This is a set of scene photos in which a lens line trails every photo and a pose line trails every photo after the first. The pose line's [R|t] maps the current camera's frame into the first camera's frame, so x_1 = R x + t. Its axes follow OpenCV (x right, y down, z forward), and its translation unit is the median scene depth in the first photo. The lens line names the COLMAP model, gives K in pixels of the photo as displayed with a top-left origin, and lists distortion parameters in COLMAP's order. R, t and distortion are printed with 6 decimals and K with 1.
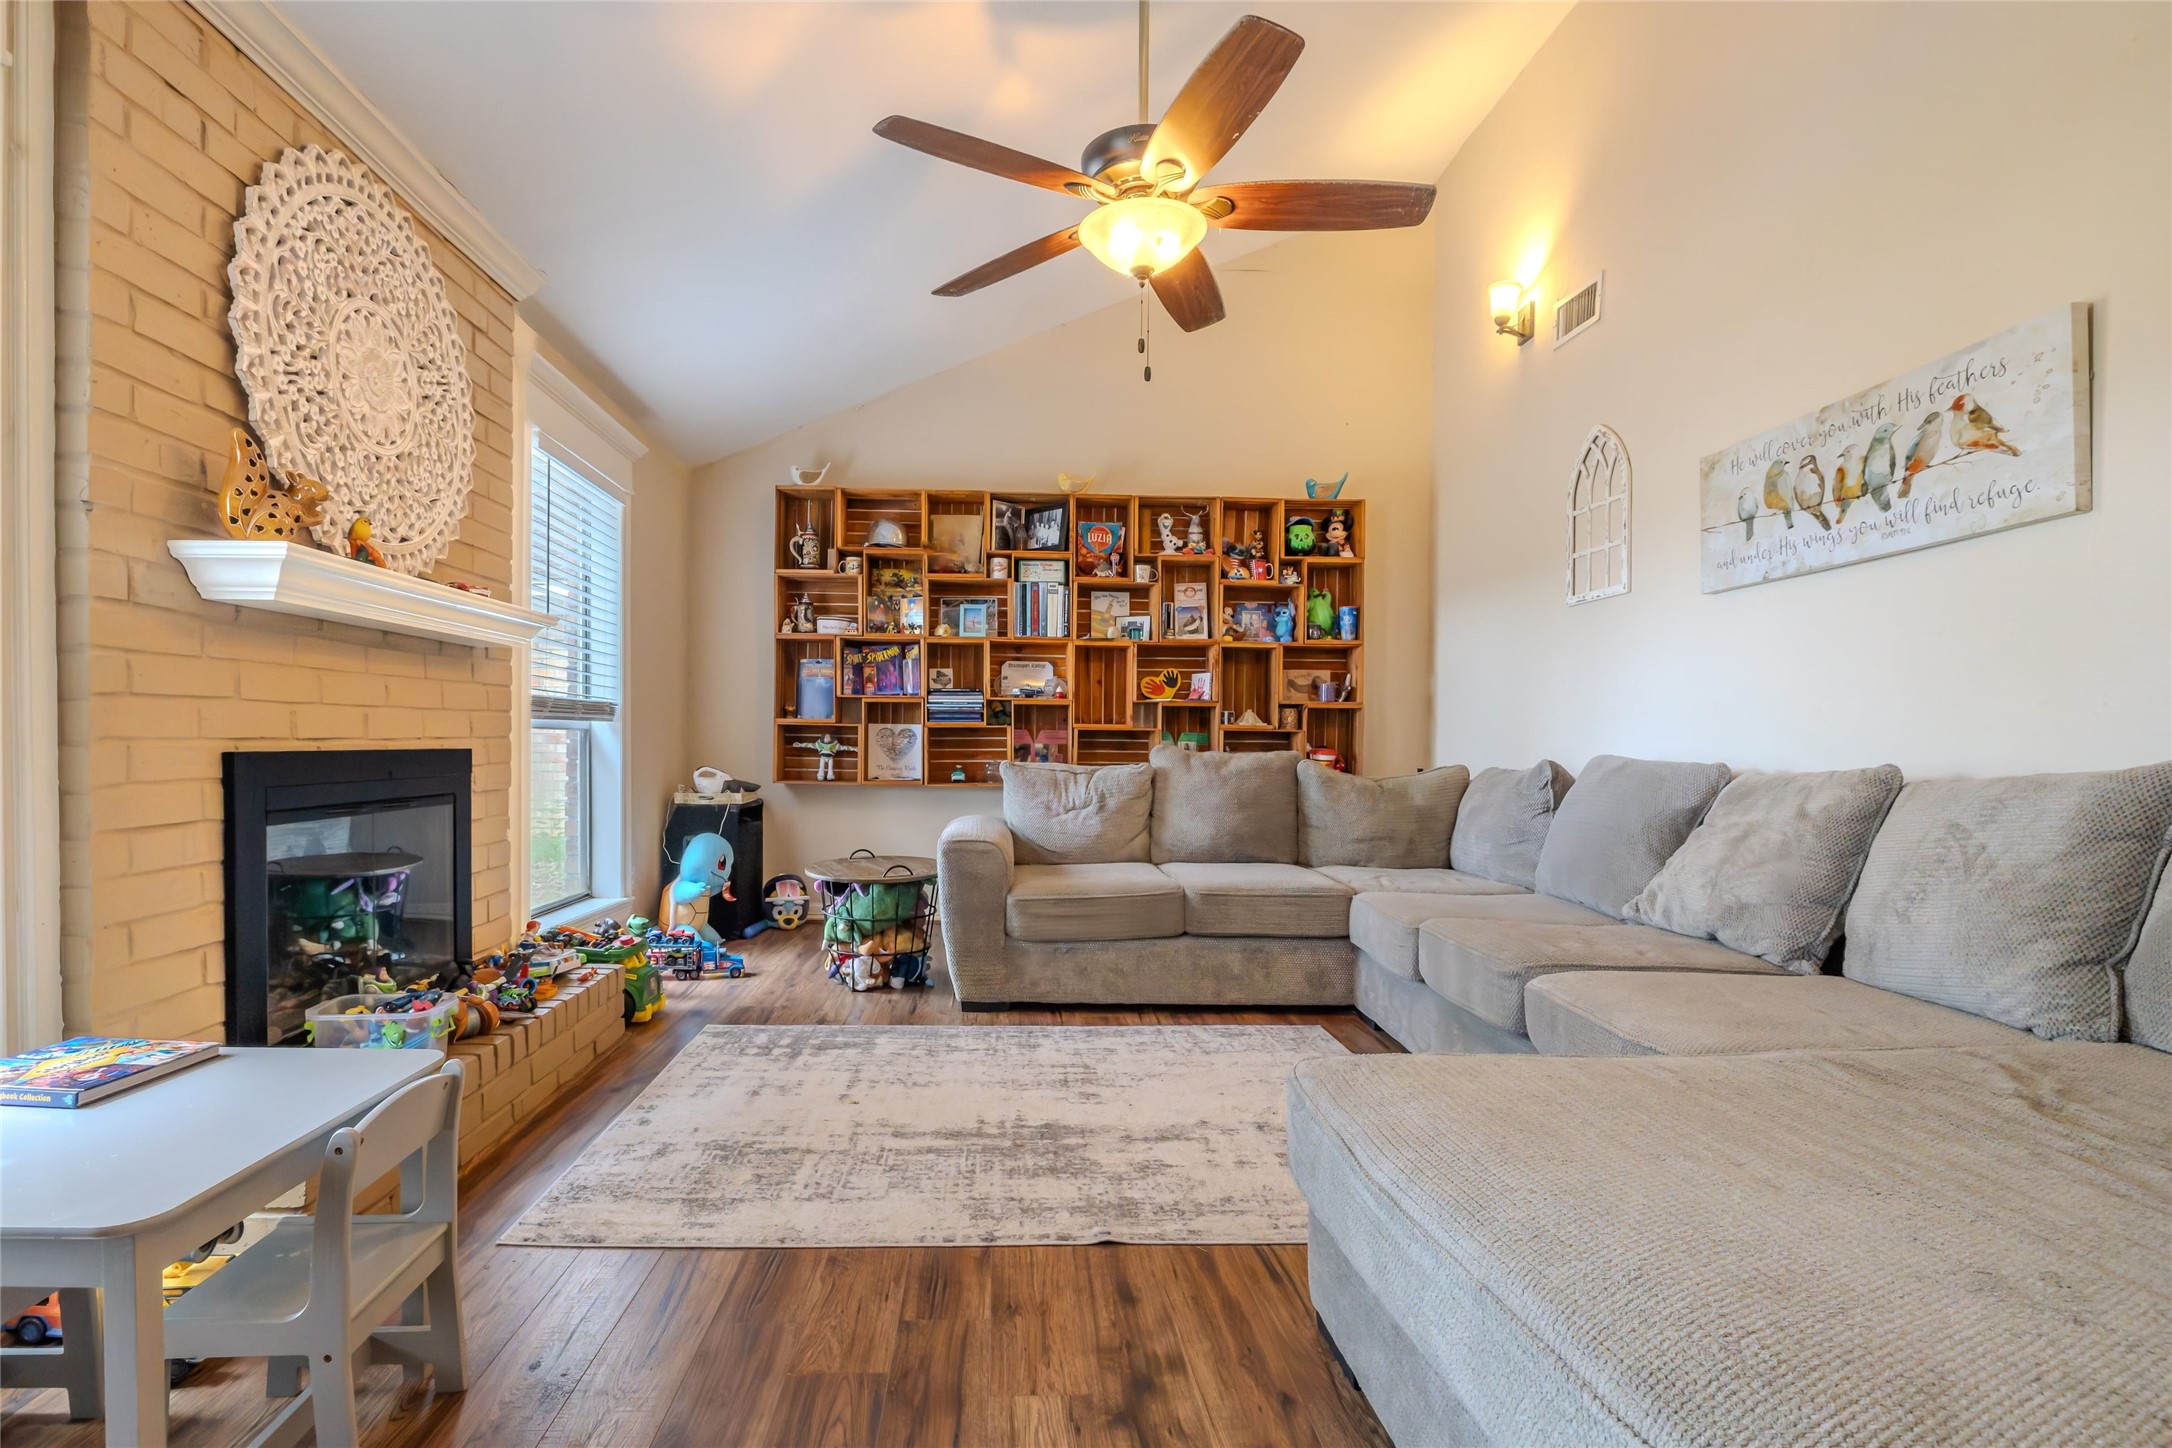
lens RADIAL K [[1057.2, 0, 1086.0], [0, 1057.2, 760.0], [0, 0, 1]] dist [-0.005810, 0.002759]
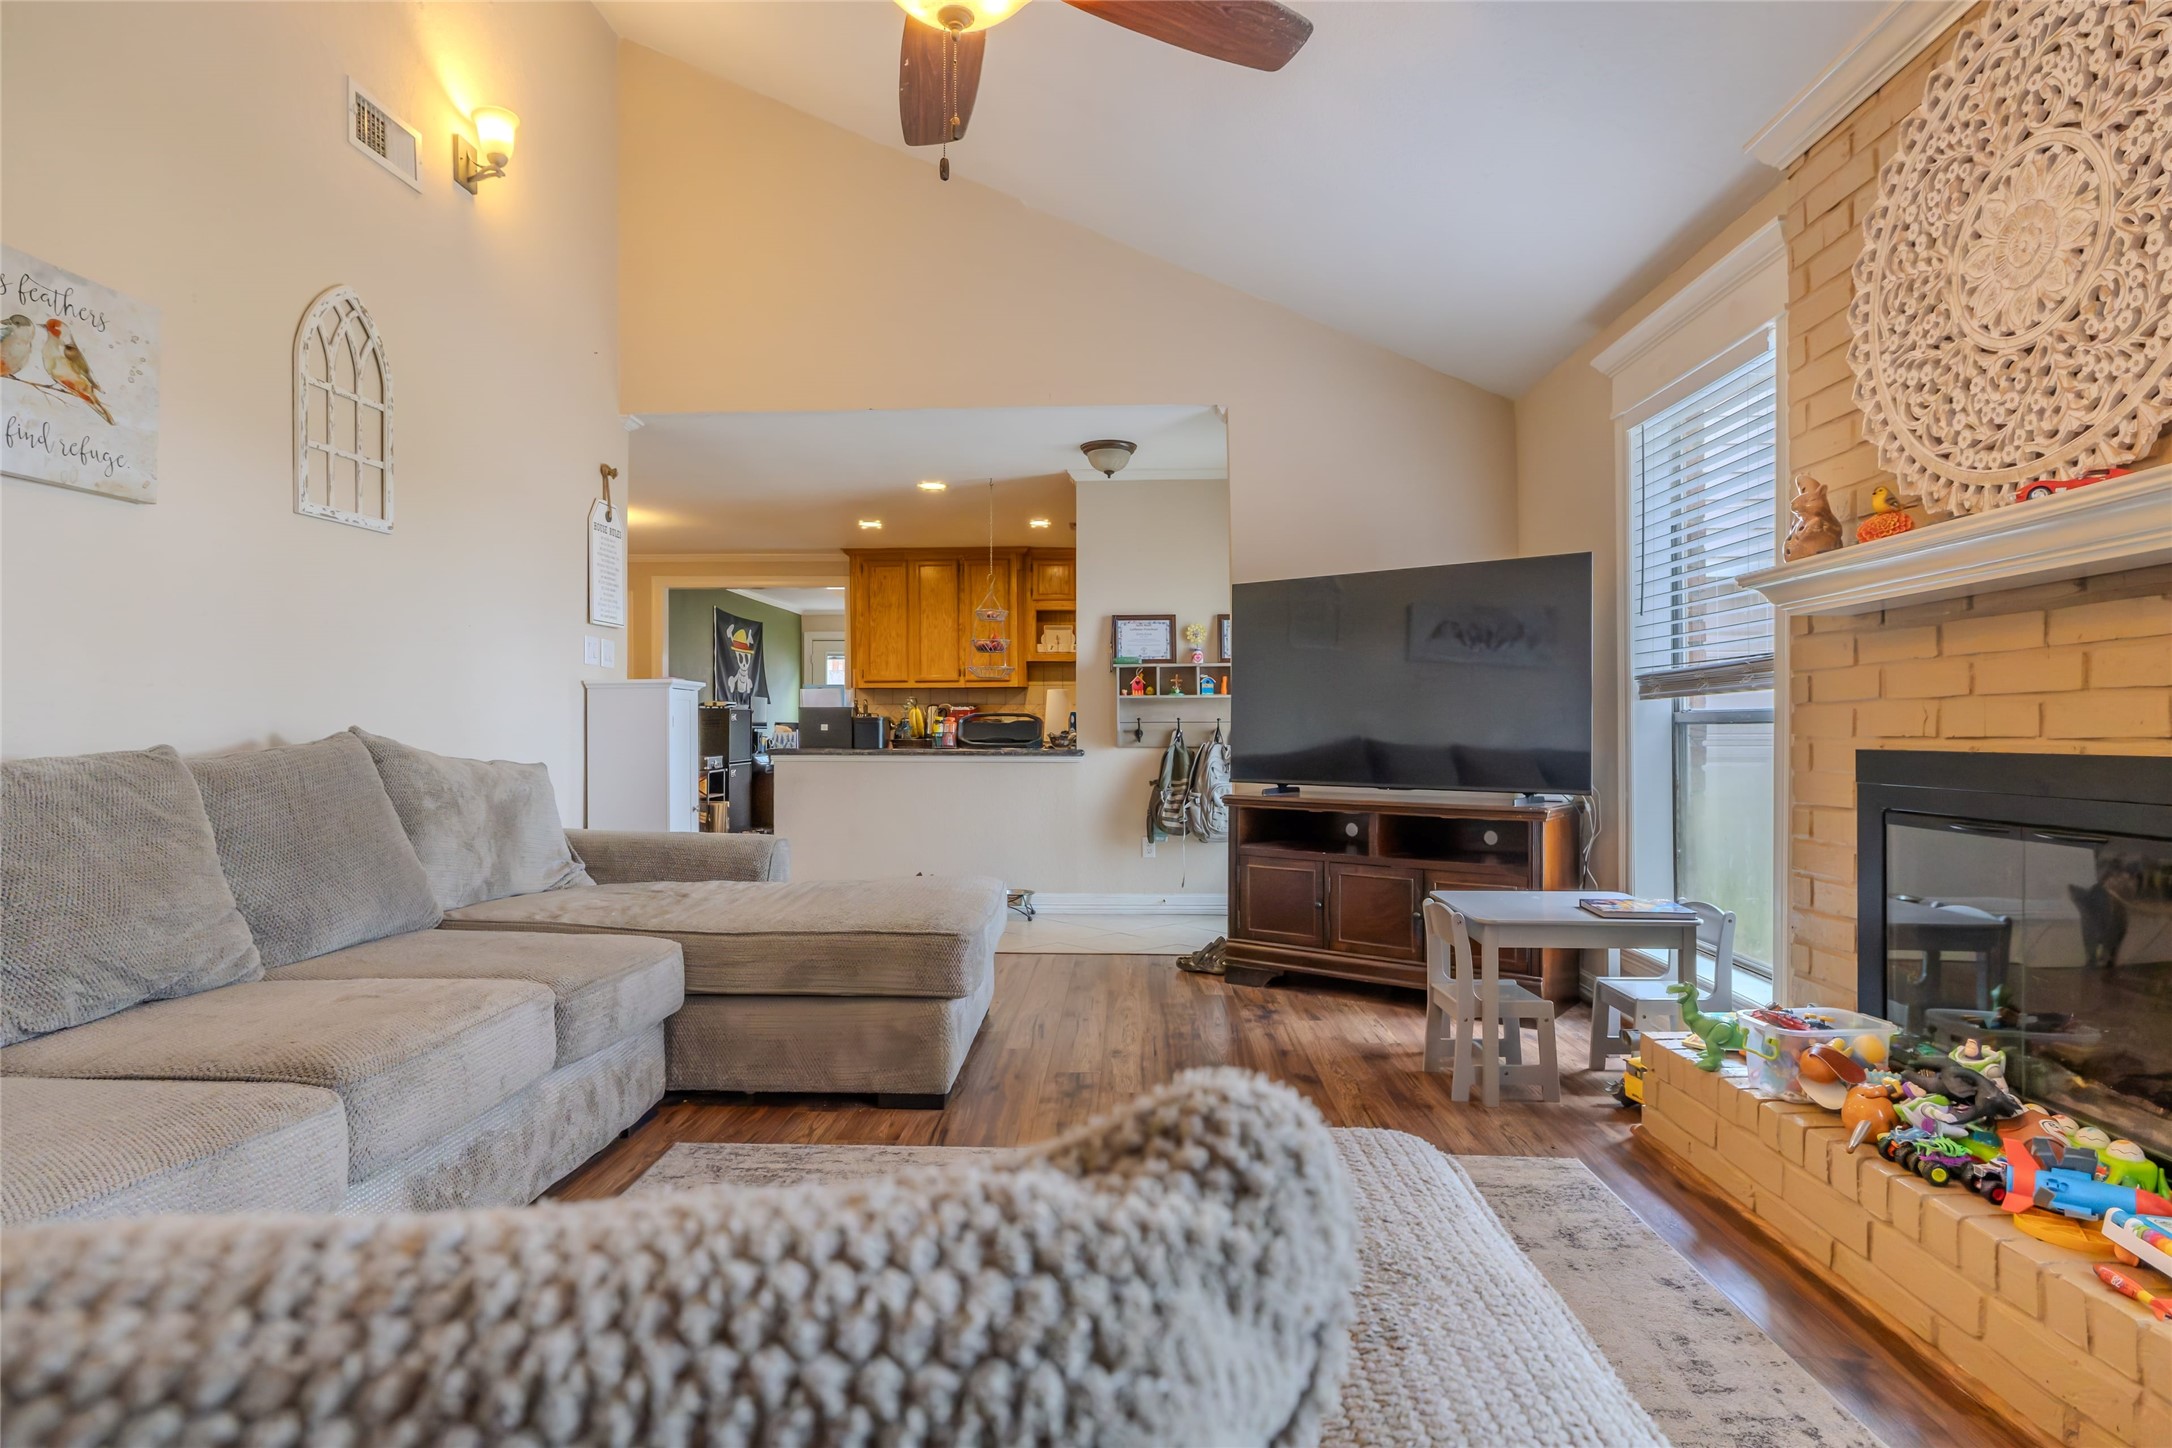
lens RADIAL K [[1182.6, 0, 1088.8], [0, 1182.6, 726.5], [0, 0, 1]] dist [-0.002769, 0.000237]
pose [[-0.992479, -0.011500, 0.121872, -0.077531], [-0.008572, 0.999663, 0.024523, -0.024635], [-0.122113, 0.023294, -0.992243, 1.078164]]
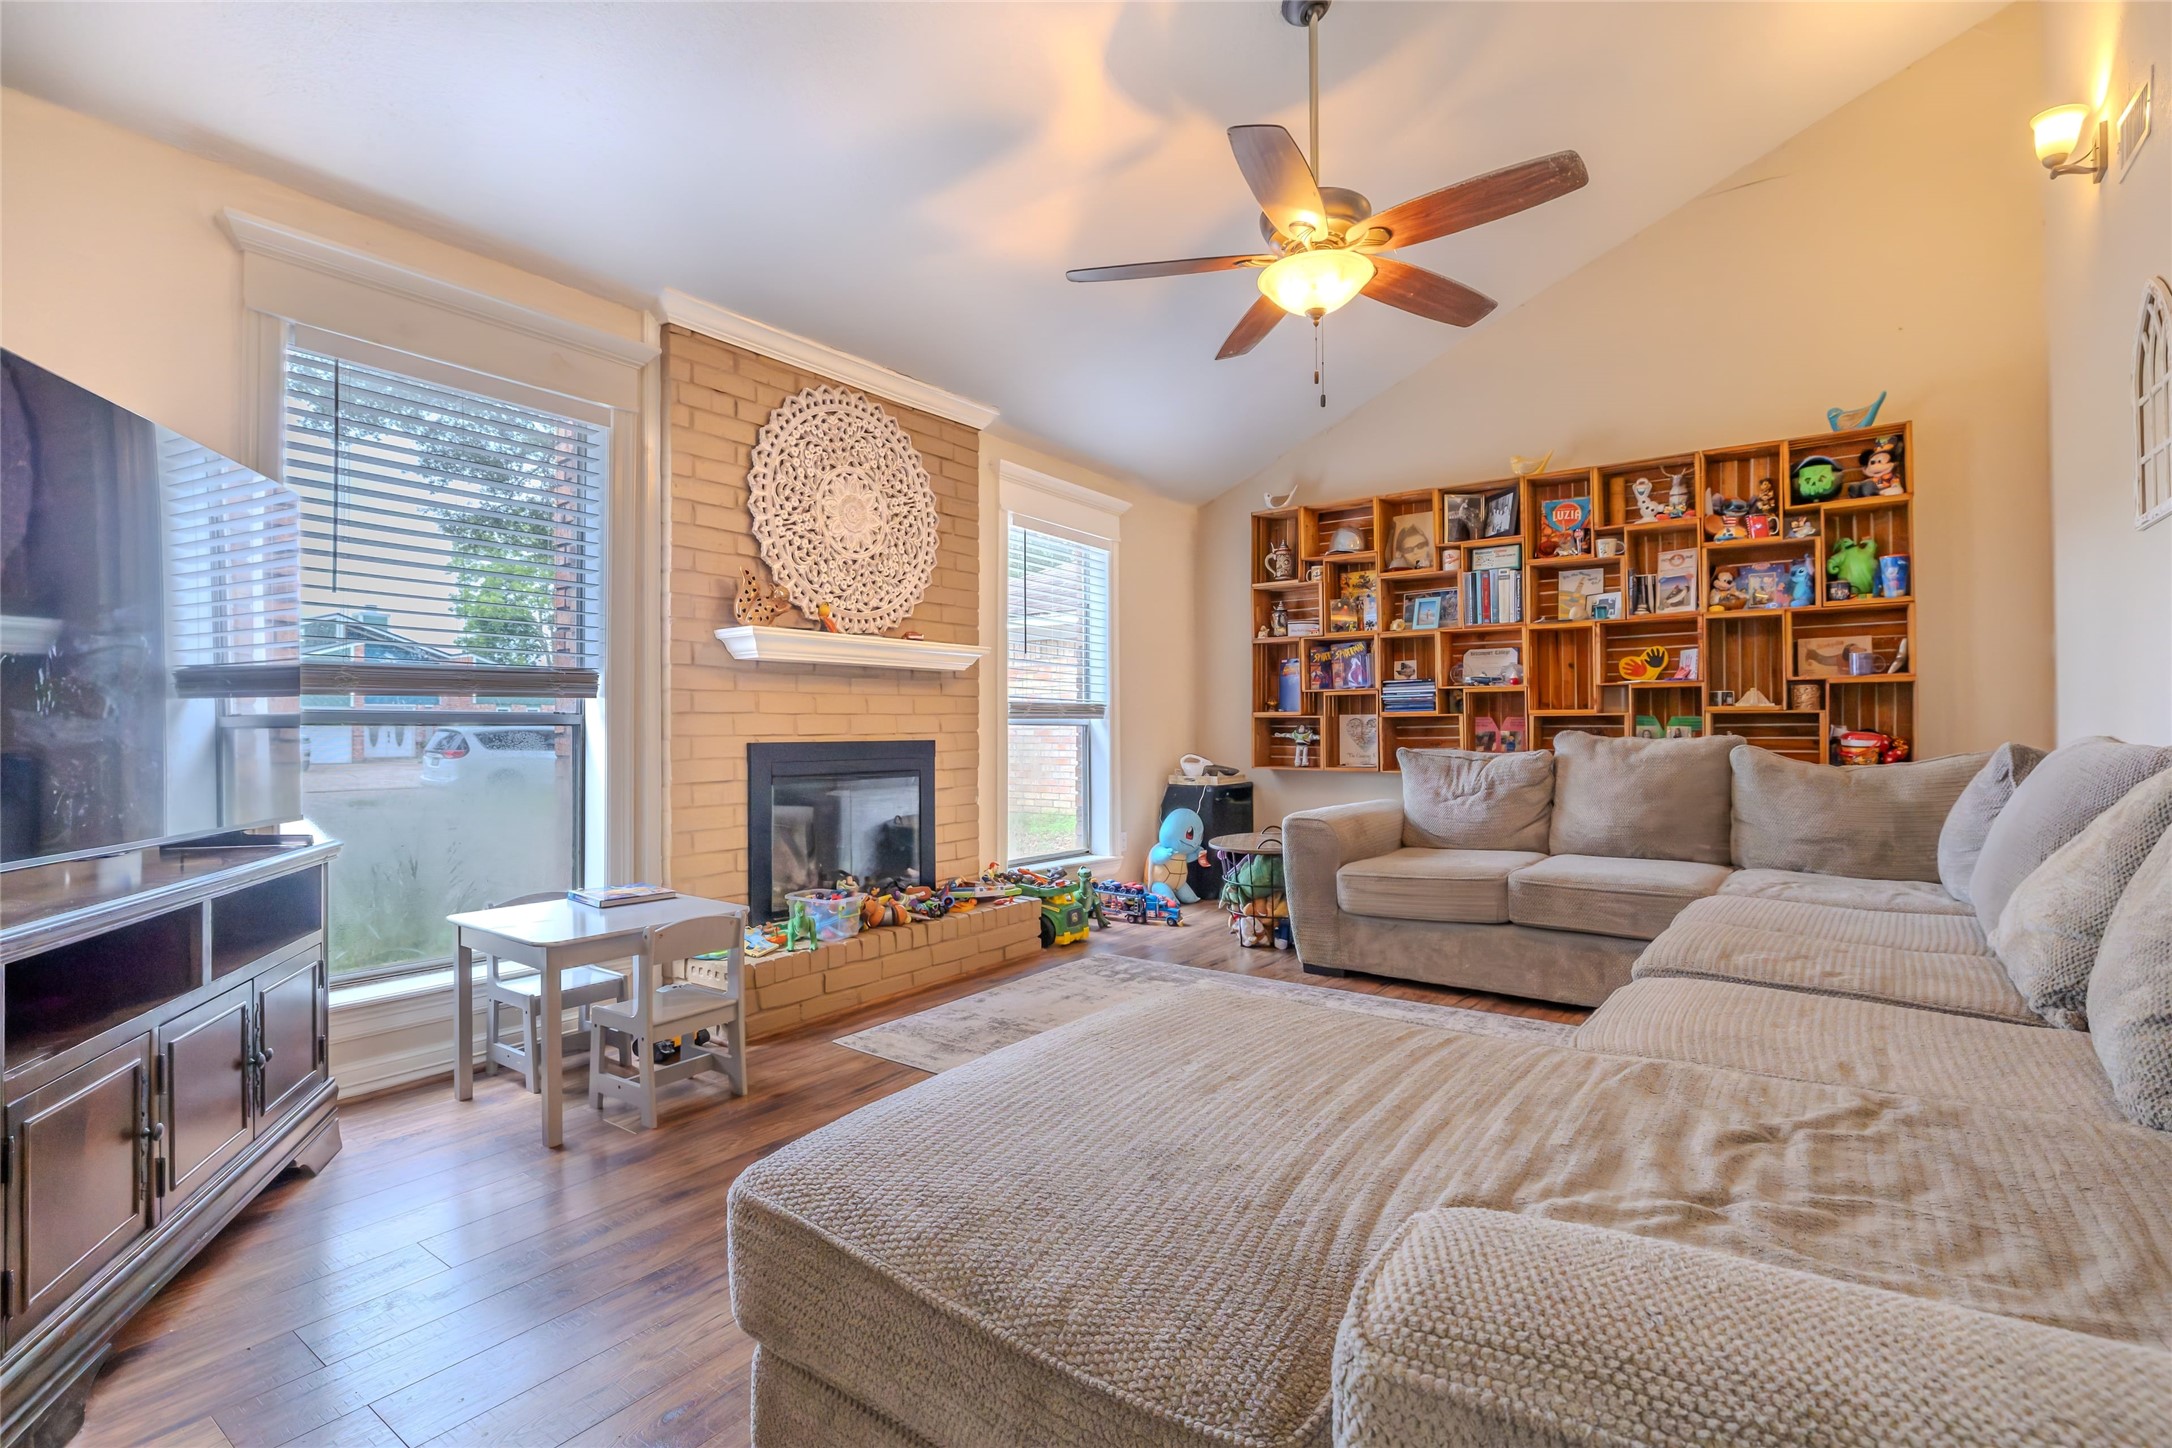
lens RADIAL K [[1057.2, 0, 1088.6], [0, 1057.2, 719.6], [0, 0, 1]] dist [-0.005810, 0.002759]
pose [[0.772446, -0.021158, -0.634728, 0.361256], [0.002046, 0.999523, -0.030828, 0.004440], [0.635077, 0.022514, 0.772120, -0.010952]]
